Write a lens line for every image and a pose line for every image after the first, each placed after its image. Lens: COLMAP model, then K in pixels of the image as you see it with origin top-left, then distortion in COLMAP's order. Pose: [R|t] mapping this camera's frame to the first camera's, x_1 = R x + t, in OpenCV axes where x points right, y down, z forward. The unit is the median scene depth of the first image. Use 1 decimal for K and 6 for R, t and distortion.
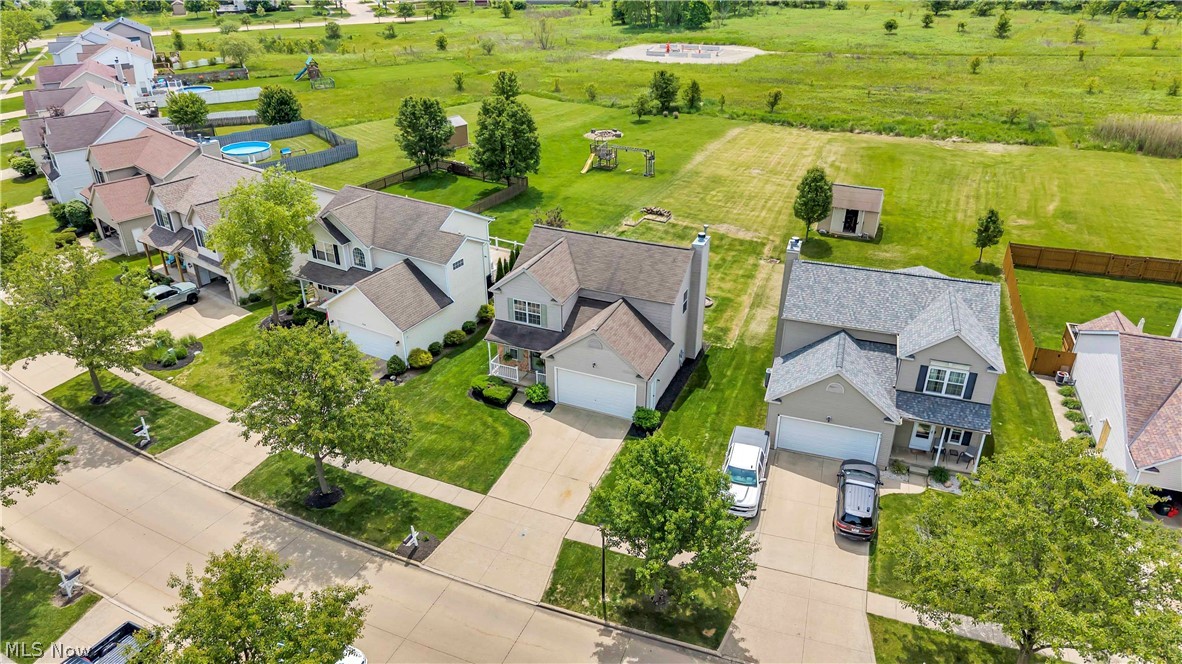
lens RADIAL K [[795.0, 0, 589.5], [0, 795.0, 332.1], [0, 0, 1]] dist [0.006250, -0.002225]
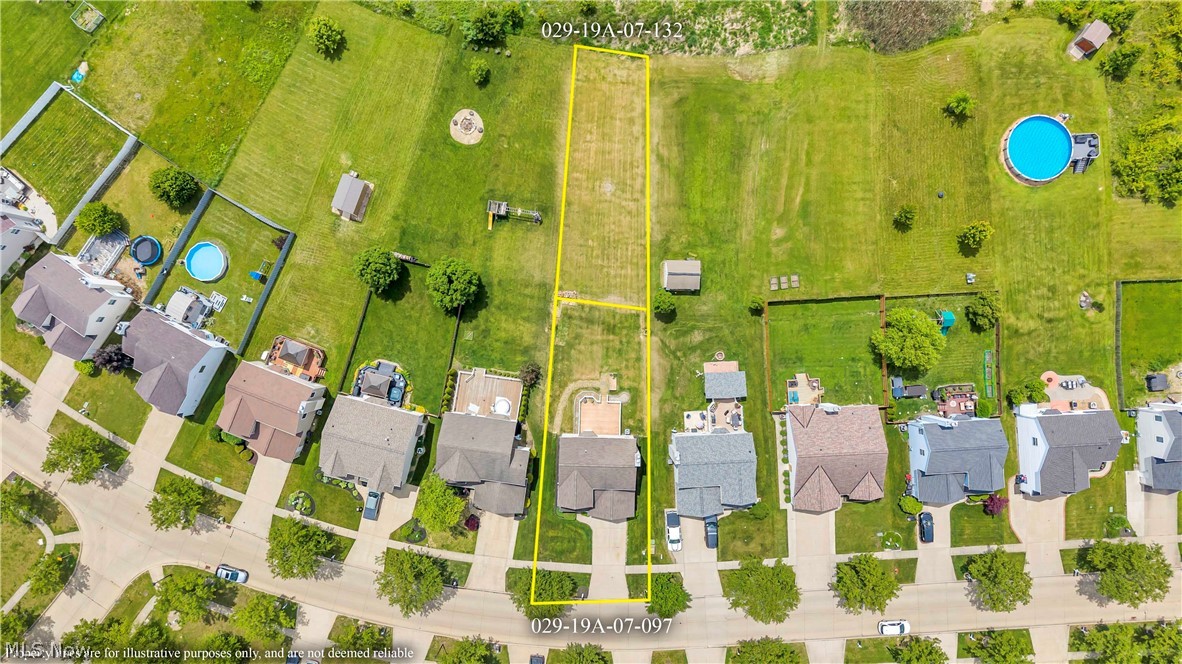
lens RADIAL K [[795.0, 0, 590.6], [0, 795.0, 331.7], [0, 0, 1]] dist [0.006250, -0.002225]
pose [[0.928291, -0.371829, 0.004472, 0.109706], [0.174397, 0.445949, 0.877904, -1.760323], [-0.328424, -0.814170, 0.478816, 0.194411]]
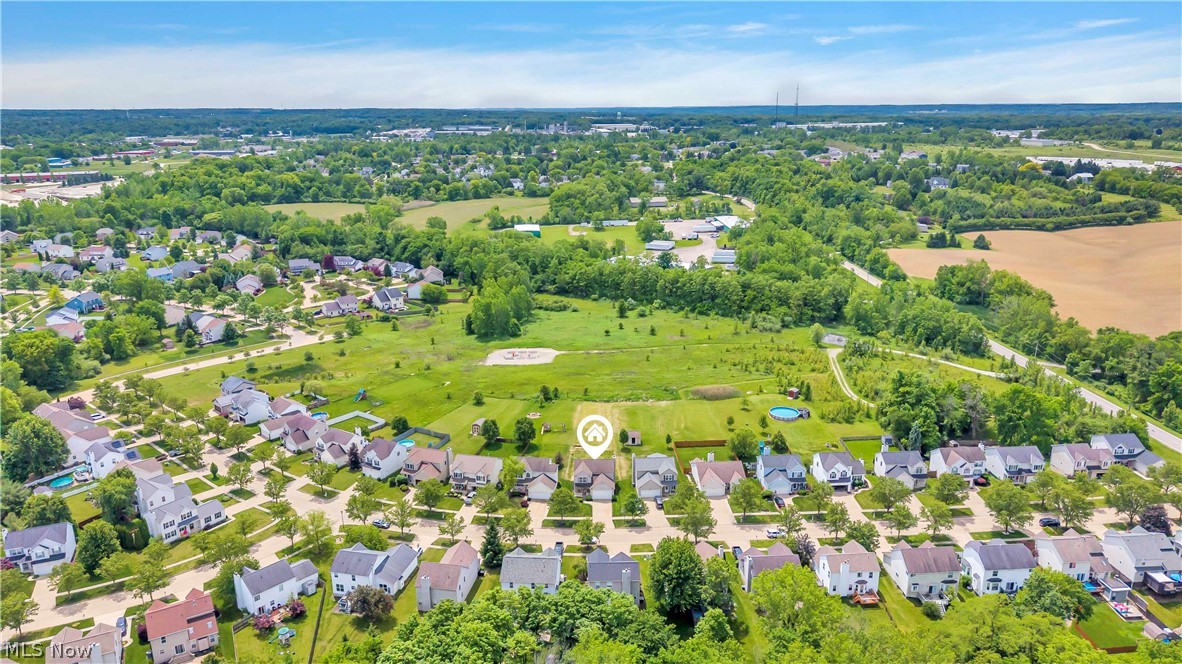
lens RADIAL K [[795.0, 0, 592.3], [0, 795.0, 331.9], [0, 0, 1]] dist [0.006250, -0.002225]
pose [[0.919043, -0.110839, 0.378252, -1.232094], [0.185091, 0.968619, -0.165886, -0.060745], [-0.347996, 0.222467, 0.910718, -2.483701]]
